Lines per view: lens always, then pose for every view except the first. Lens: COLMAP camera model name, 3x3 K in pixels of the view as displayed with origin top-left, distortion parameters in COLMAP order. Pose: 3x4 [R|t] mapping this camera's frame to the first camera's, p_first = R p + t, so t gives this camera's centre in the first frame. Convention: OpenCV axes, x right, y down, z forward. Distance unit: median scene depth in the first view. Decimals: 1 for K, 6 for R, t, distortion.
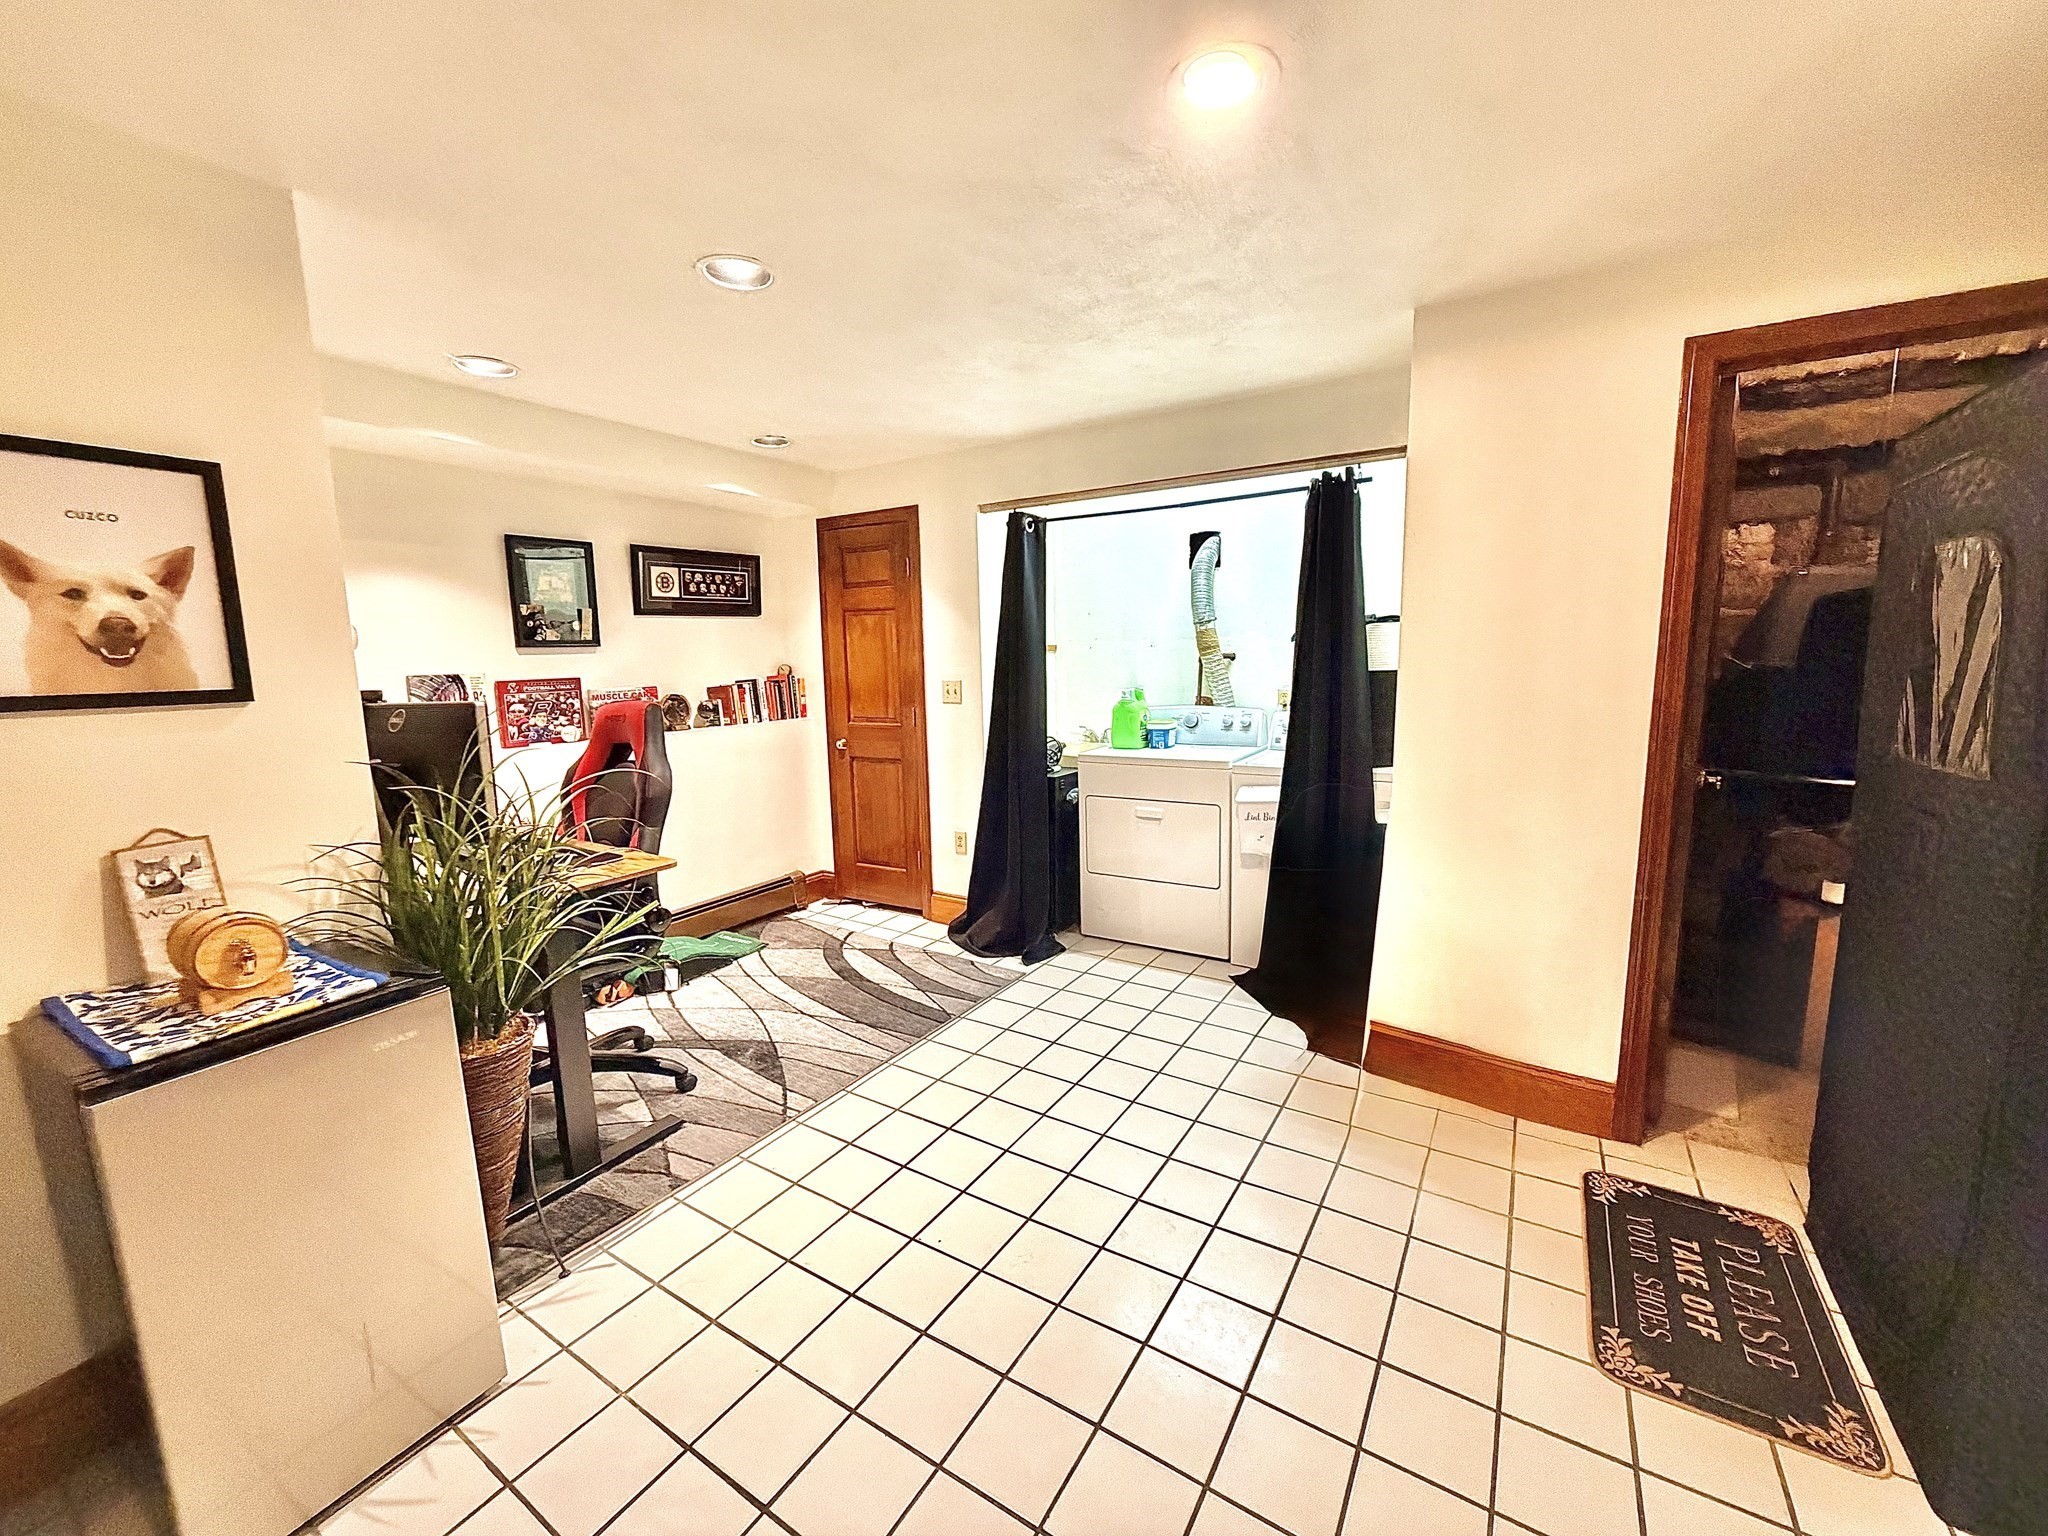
lens RADIAL K [[816.4, 0, 1029.0], [0, 816.4, 765.9], [0, 0, 1]] dist [0.000202, 0.000007]
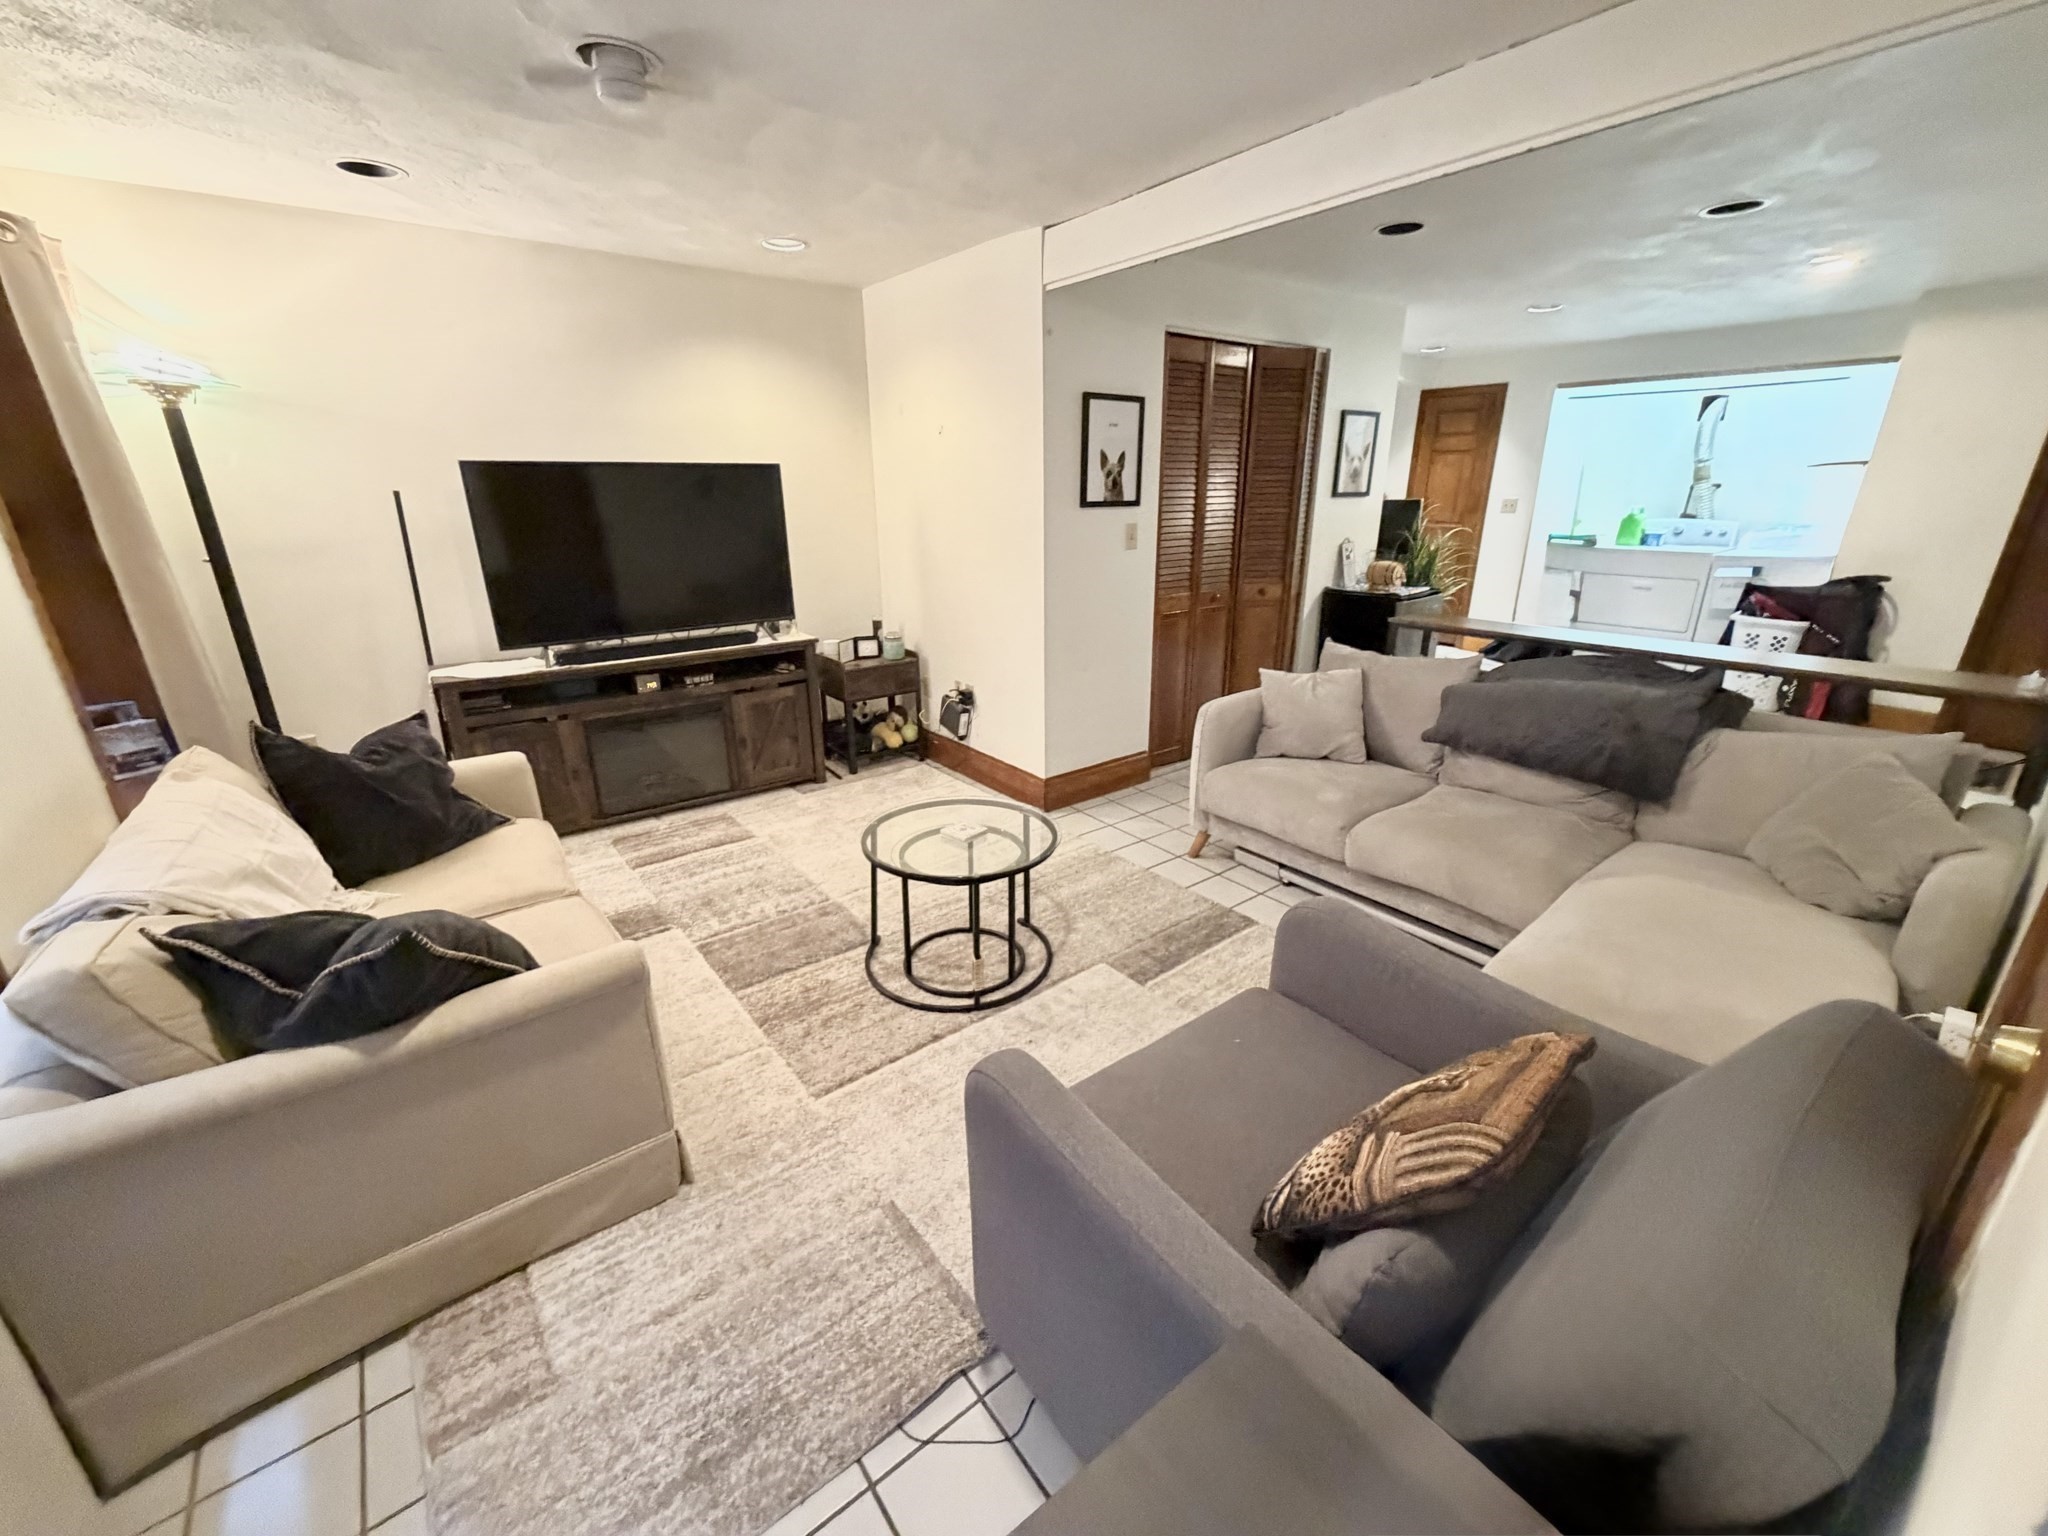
lens RADIAL K [[816.4, 0, 1029.0], [0, 816.4, 765.9], [0, 0, 1]] dist [0.000202, 0.000007]
pose [[0.940760, 0.123168, -0.315910, -0.475131], [-0.056891, 0.975821, 0.211038, 0.145444], [0.334265, -0.180564, 0.925021, -1.054336]]
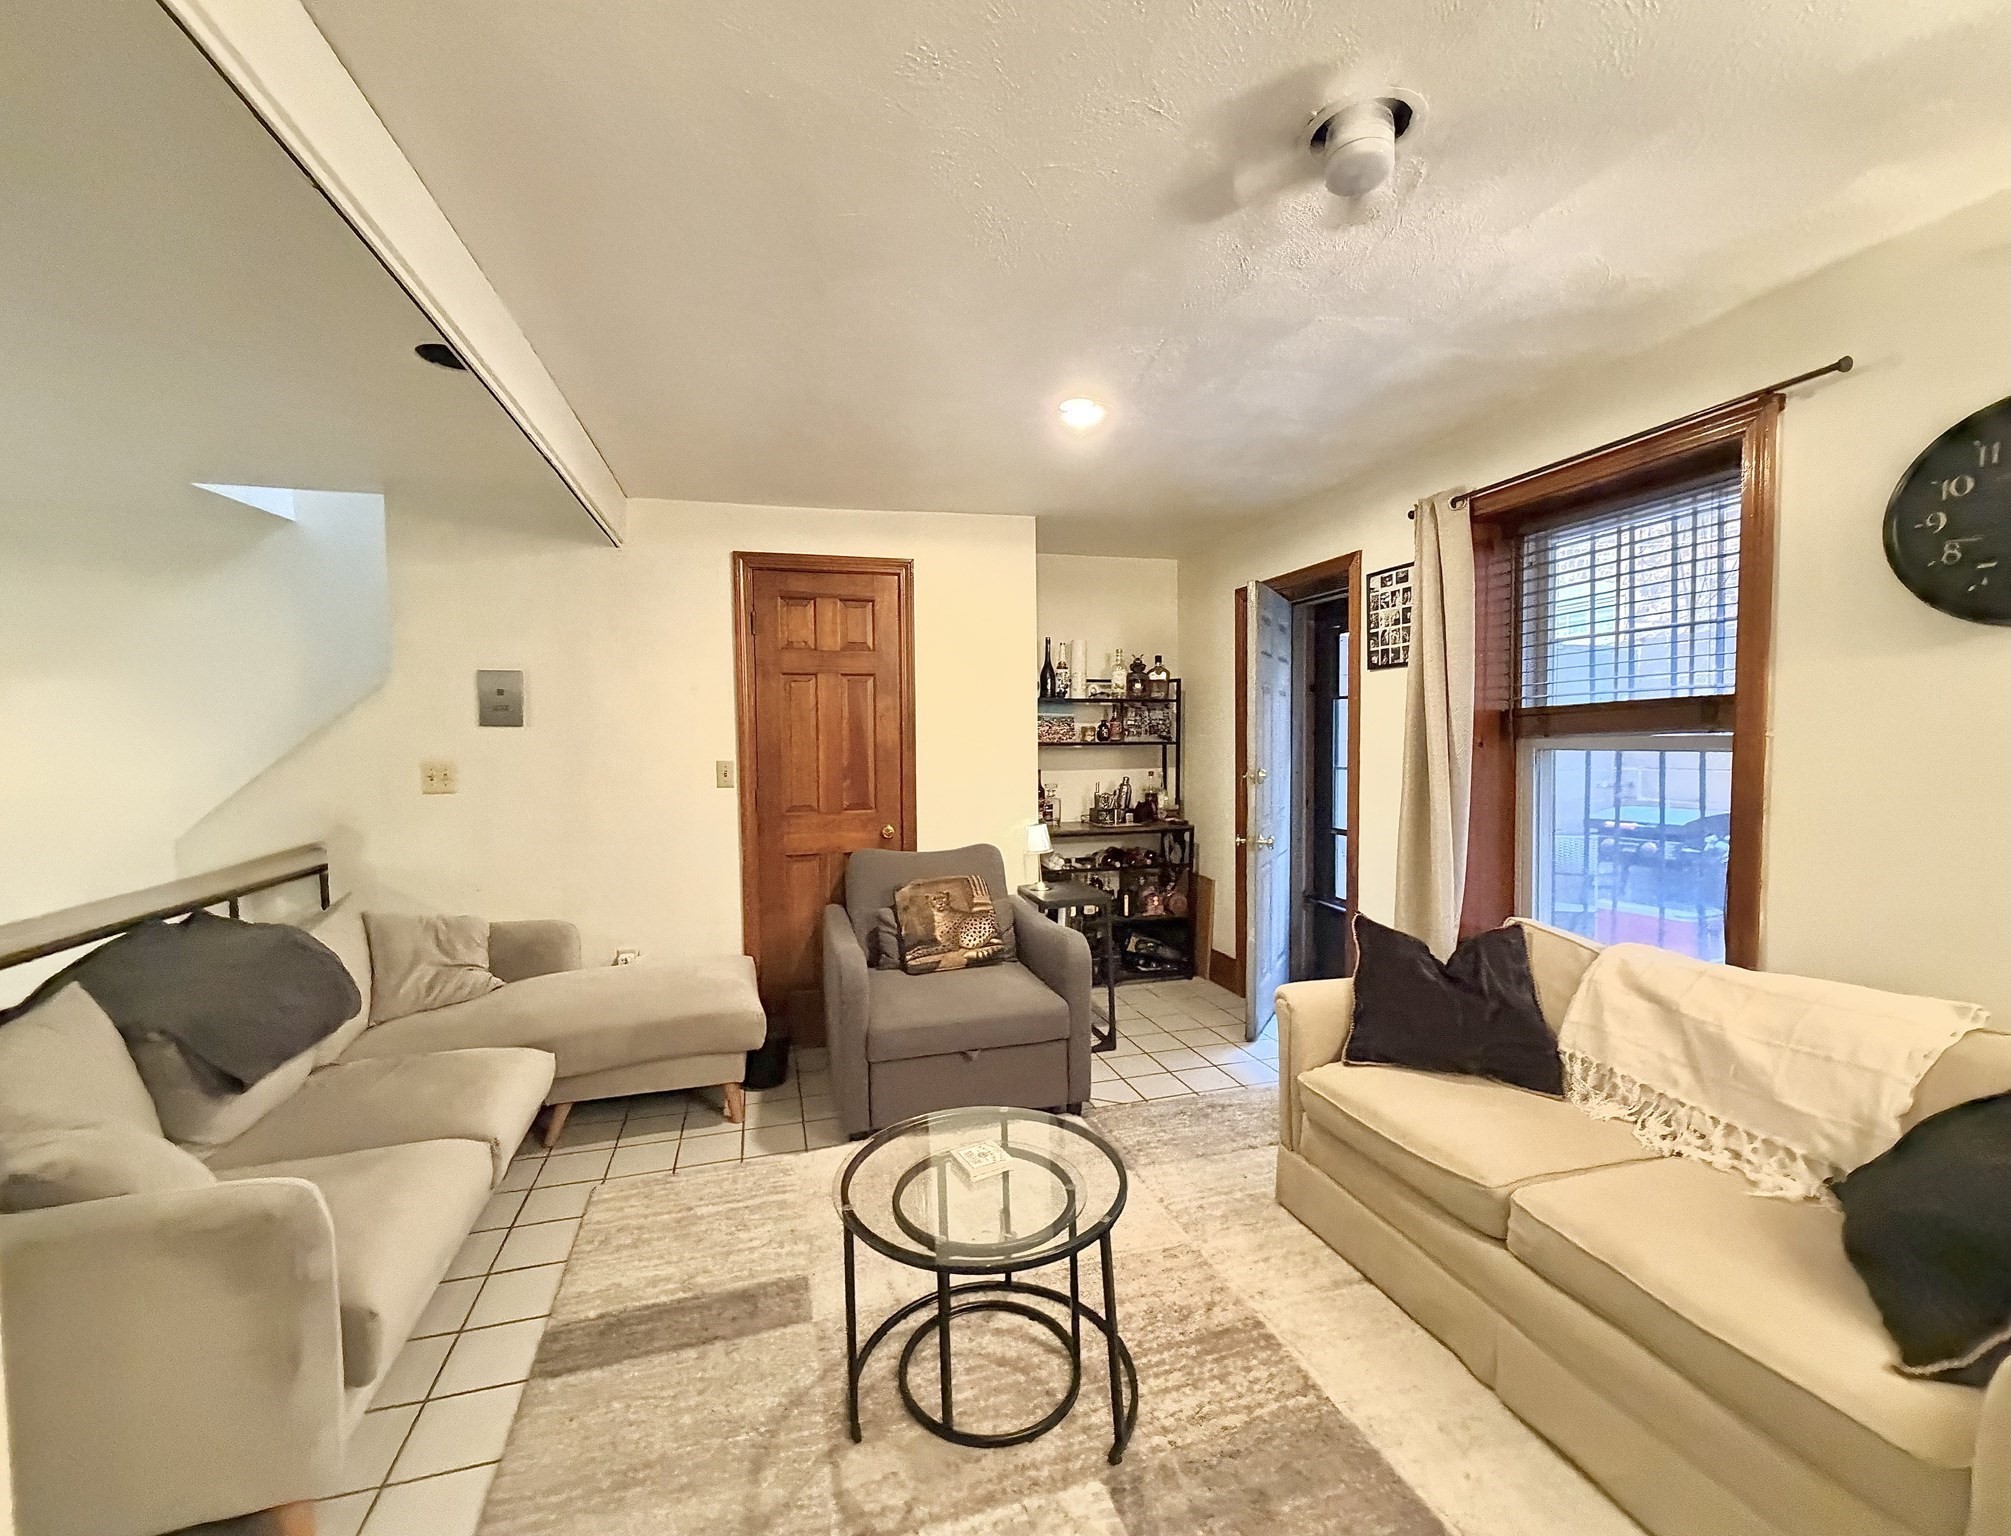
lens RADIAL K [[832.9, 0, 1005.5], [0, 832.9, 768.0], [0, 0, 1]] dist [0.000575, -0.000004]
pose [[-0.738008, 0.006371, 0.674762, -1.090596], [0.122876, 0.984506, 0.125098, 0.056834], [-0.663510, 0.175236, -0.727356, -0.131031]]
